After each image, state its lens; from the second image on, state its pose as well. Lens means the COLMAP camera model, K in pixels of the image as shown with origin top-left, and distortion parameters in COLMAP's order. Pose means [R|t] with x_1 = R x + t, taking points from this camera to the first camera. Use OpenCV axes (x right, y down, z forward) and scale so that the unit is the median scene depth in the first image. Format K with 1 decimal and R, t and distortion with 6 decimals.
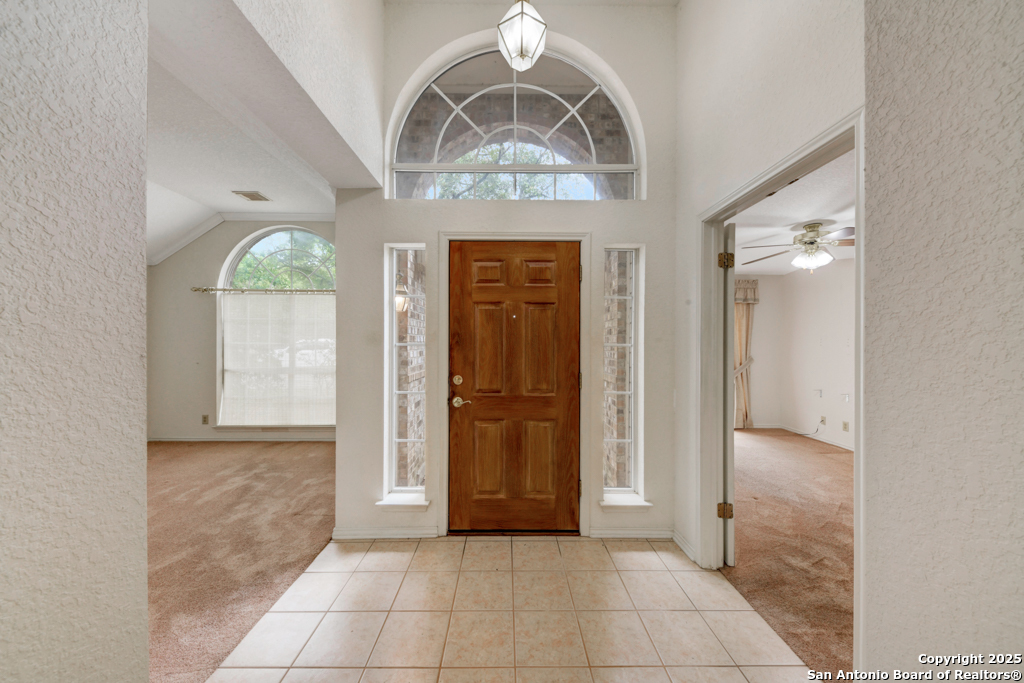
lens RADIAL K [[356.4, 0, 512.0], [0, 356.4, 341.5], [0, 0, 1]] dist [-0.000204, -0.000258]
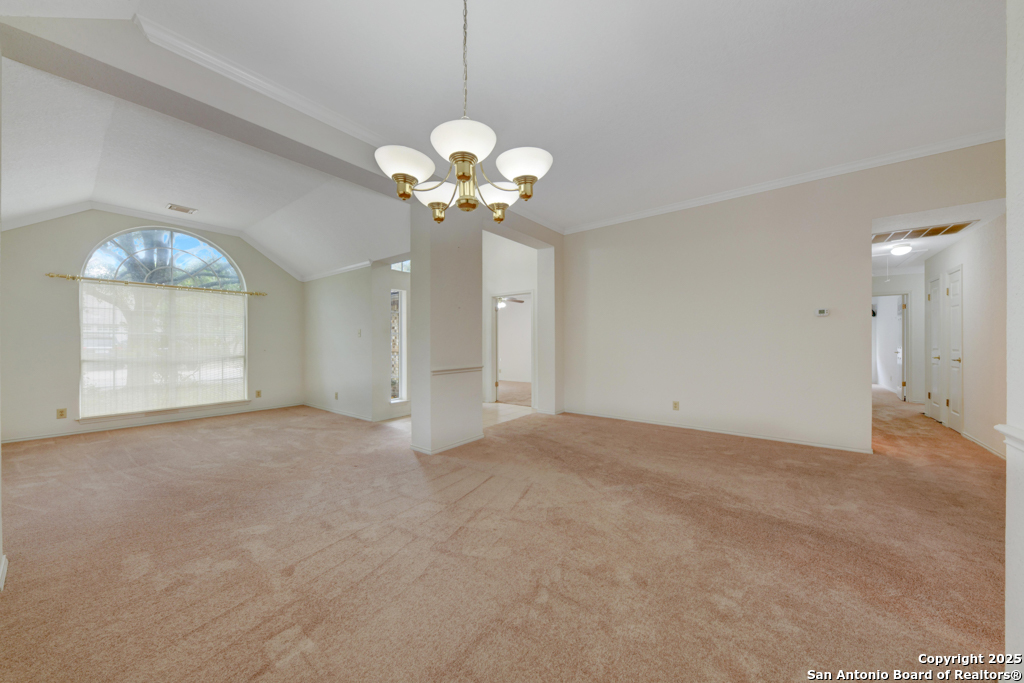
lens RADIAL K [[356.4, 0, 512.0], [0, 356.4, 341.5], [0, 0, 1]] dist [-0.000204, -0.000258]
pose [[0.624264, -0.006075, 0.781190, -0.854218], [0.002129, 0.999979, 0.006075, 0.024891], [-0.781211, -0.002129, 0.624264, -0.532384]]
